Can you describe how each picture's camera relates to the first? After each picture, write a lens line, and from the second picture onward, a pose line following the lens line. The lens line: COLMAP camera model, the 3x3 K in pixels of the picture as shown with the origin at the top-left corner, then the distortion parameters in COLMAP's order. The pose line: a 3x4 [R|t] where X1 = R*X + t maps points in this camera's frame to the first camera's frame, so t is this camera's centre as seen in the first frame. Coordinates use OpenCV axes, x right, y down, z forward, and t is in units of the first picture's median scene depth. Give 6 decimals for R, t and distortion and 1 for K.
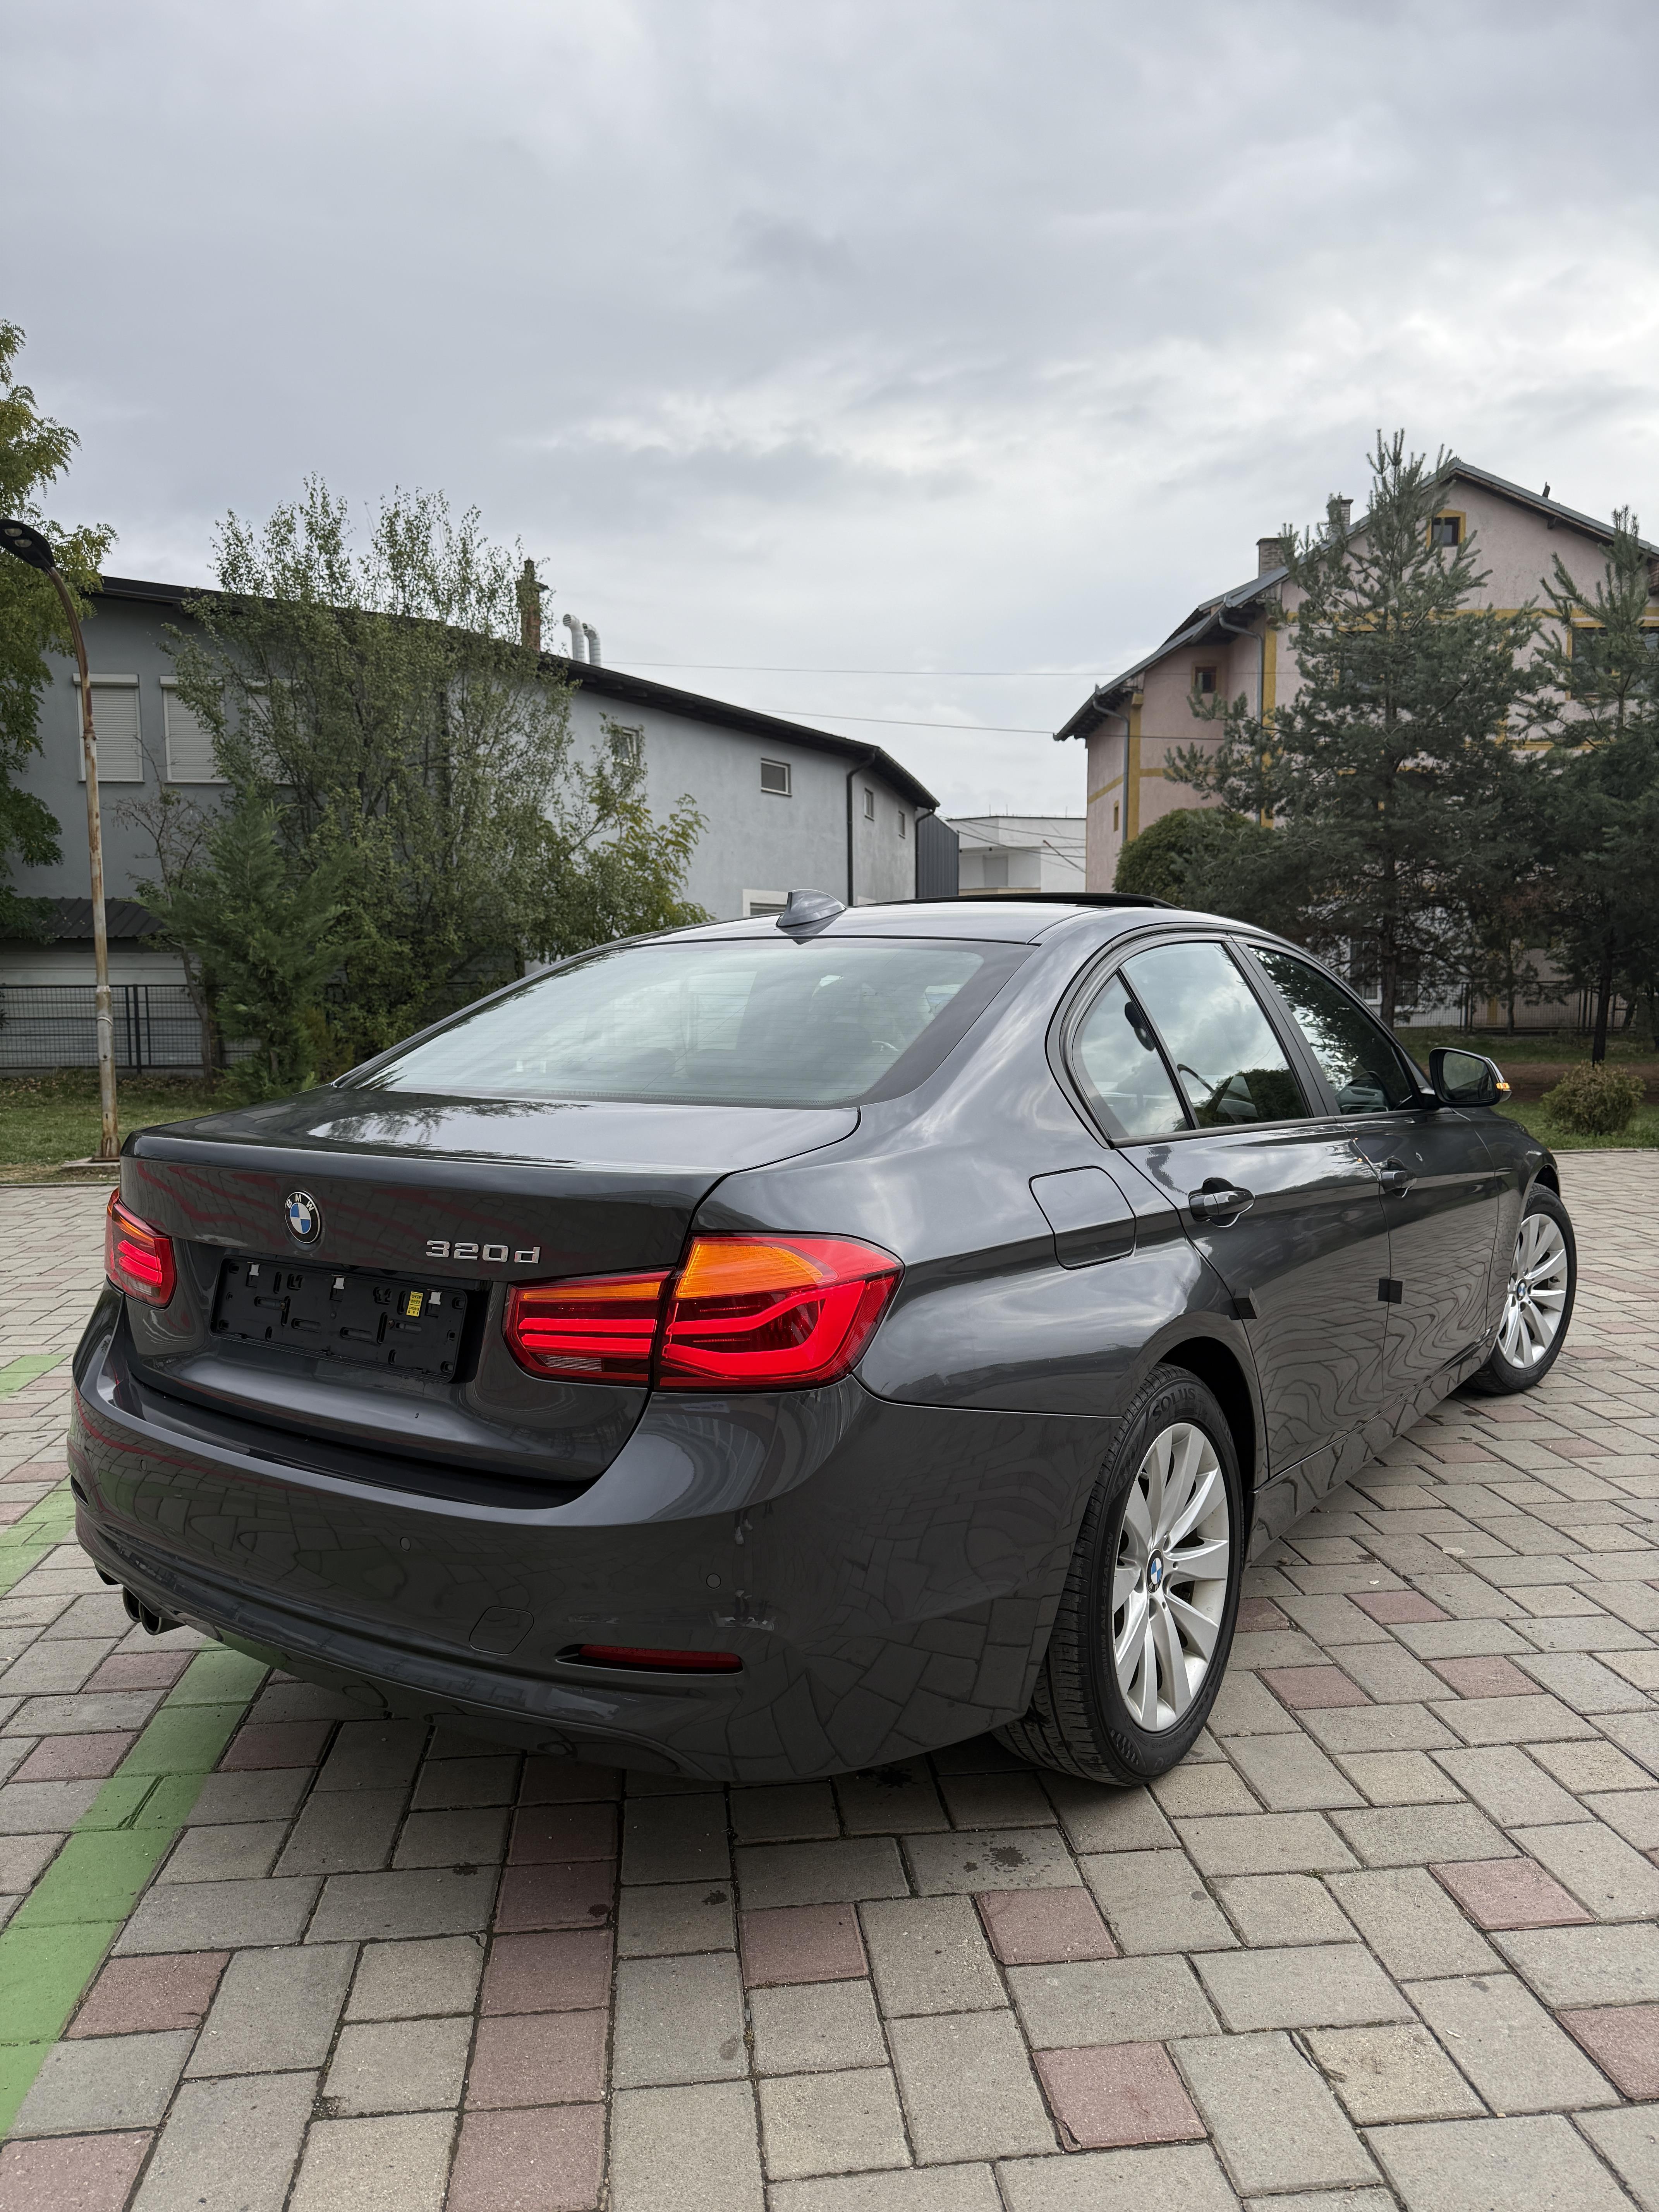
lens RADIAL K [[1560.7, 0, 829.7], [0, 1560.7, 1117.6], [0, 0, 1]] dist [0.040796, -0.057676]
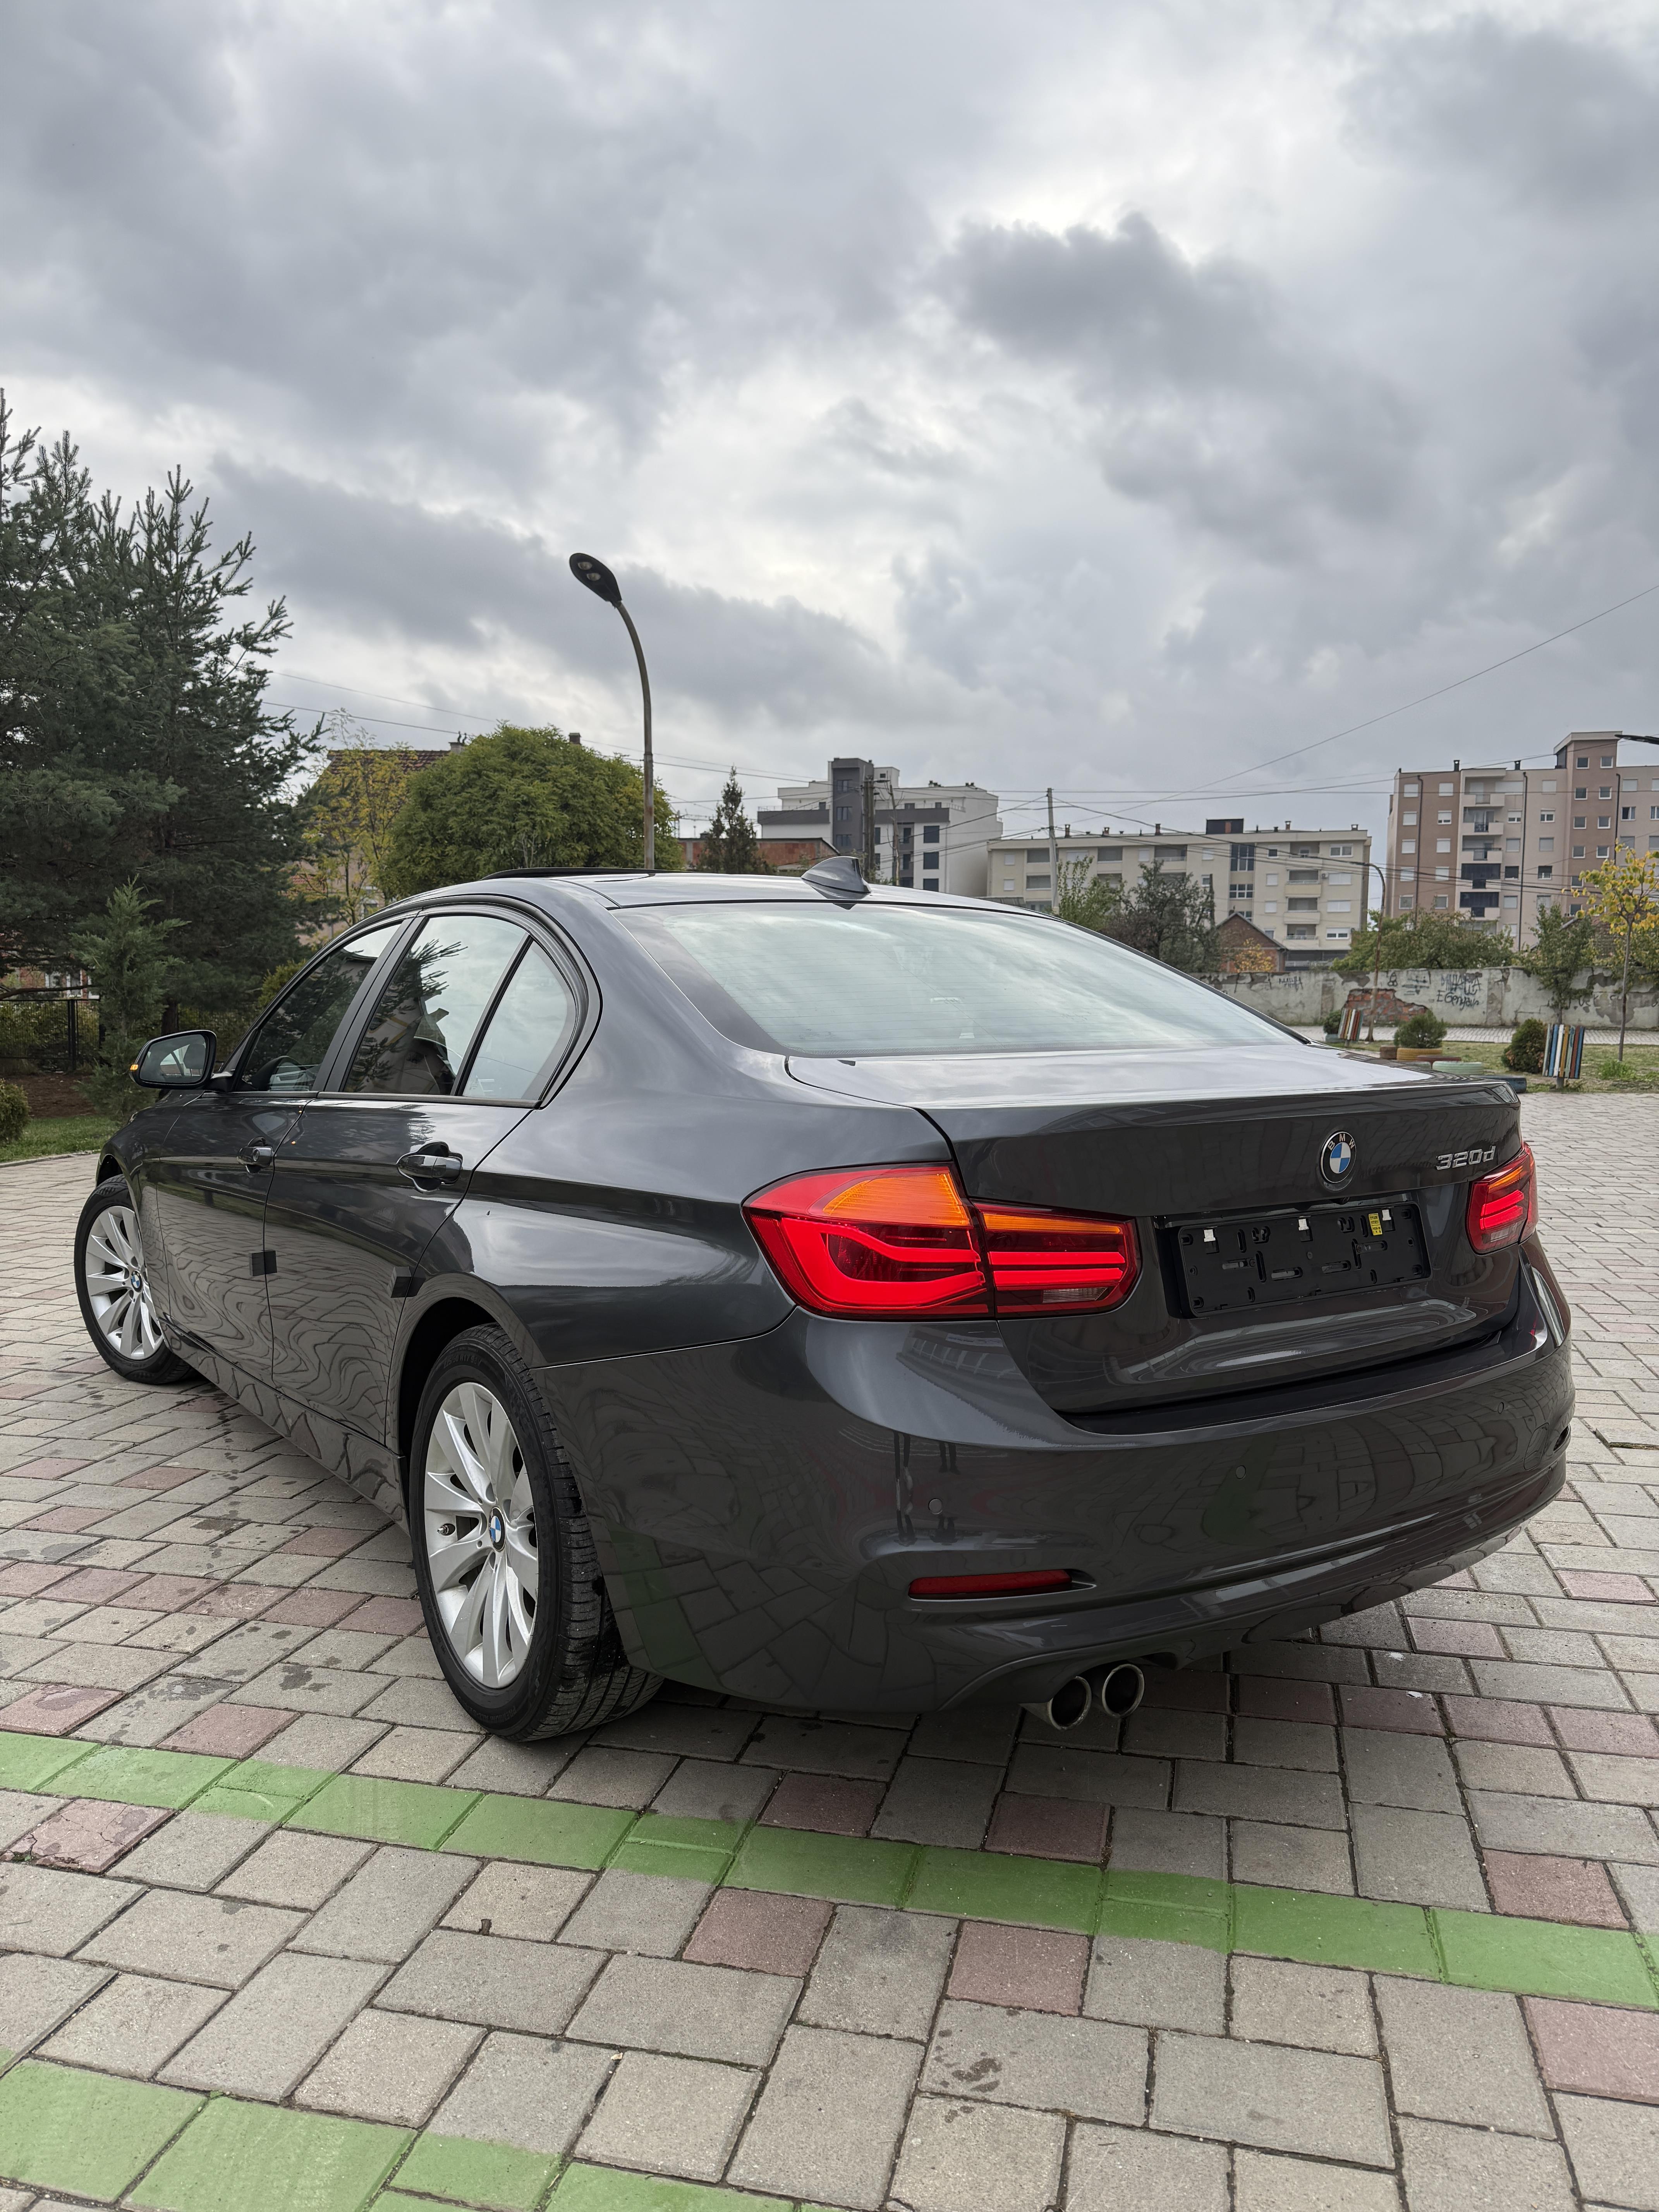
lens RADIAL K [[1560.7, 0, 838.1], [0, 1560.7, 1111.6], [0, 0, 1]] dist [0.040796, -0.057676]
pose [[0.340335, -0.062943, 0.938195, -0.149385], [0.080329, 0.996056, 0.037685, -0.003311], [-0.936867, 0.062538, 0.344049, 0.102013]]
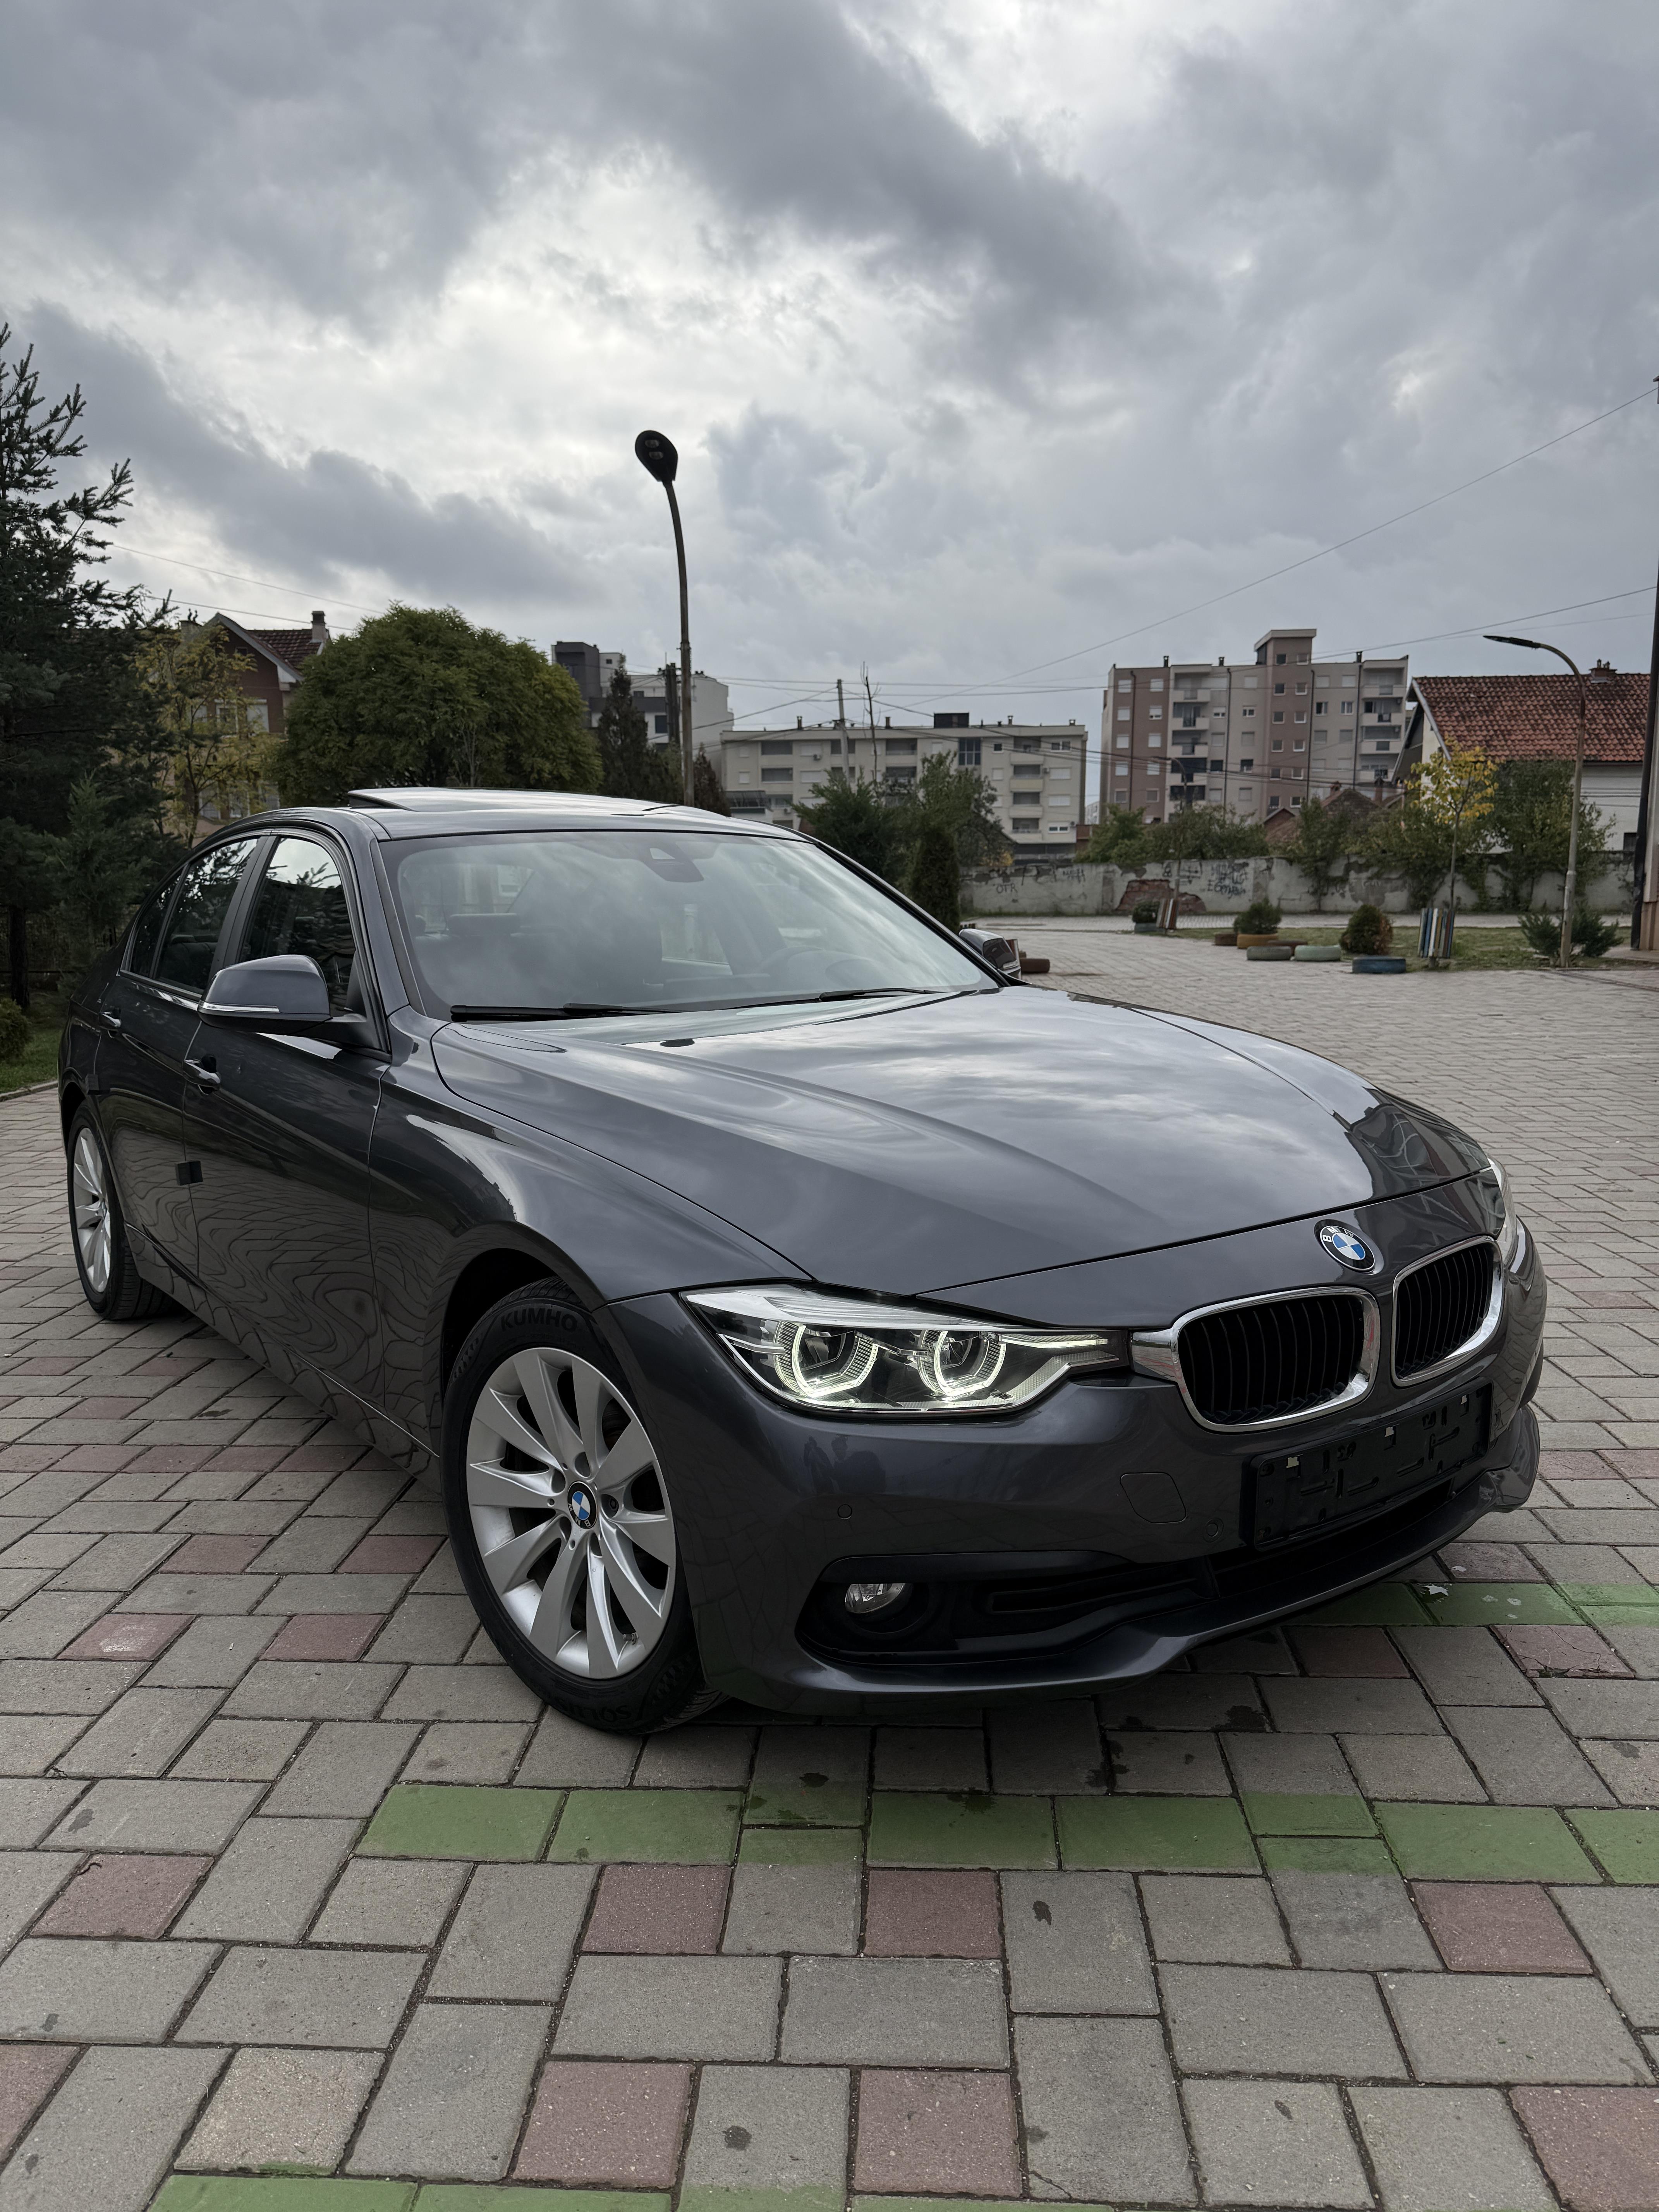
lens RADIAL K [[1560.7, 0, 829.4], [0, 1560.7, 1118.5], [0, 0, 1]] dist [0.040796, -0.057676]
pose [[0.171245, -0.138374, 0.975463, -0.188674], [0.098579, 0.987526, 0.122779, -0.013699], [-0.980284, 0.075135, 0.182750, 0.221208]]
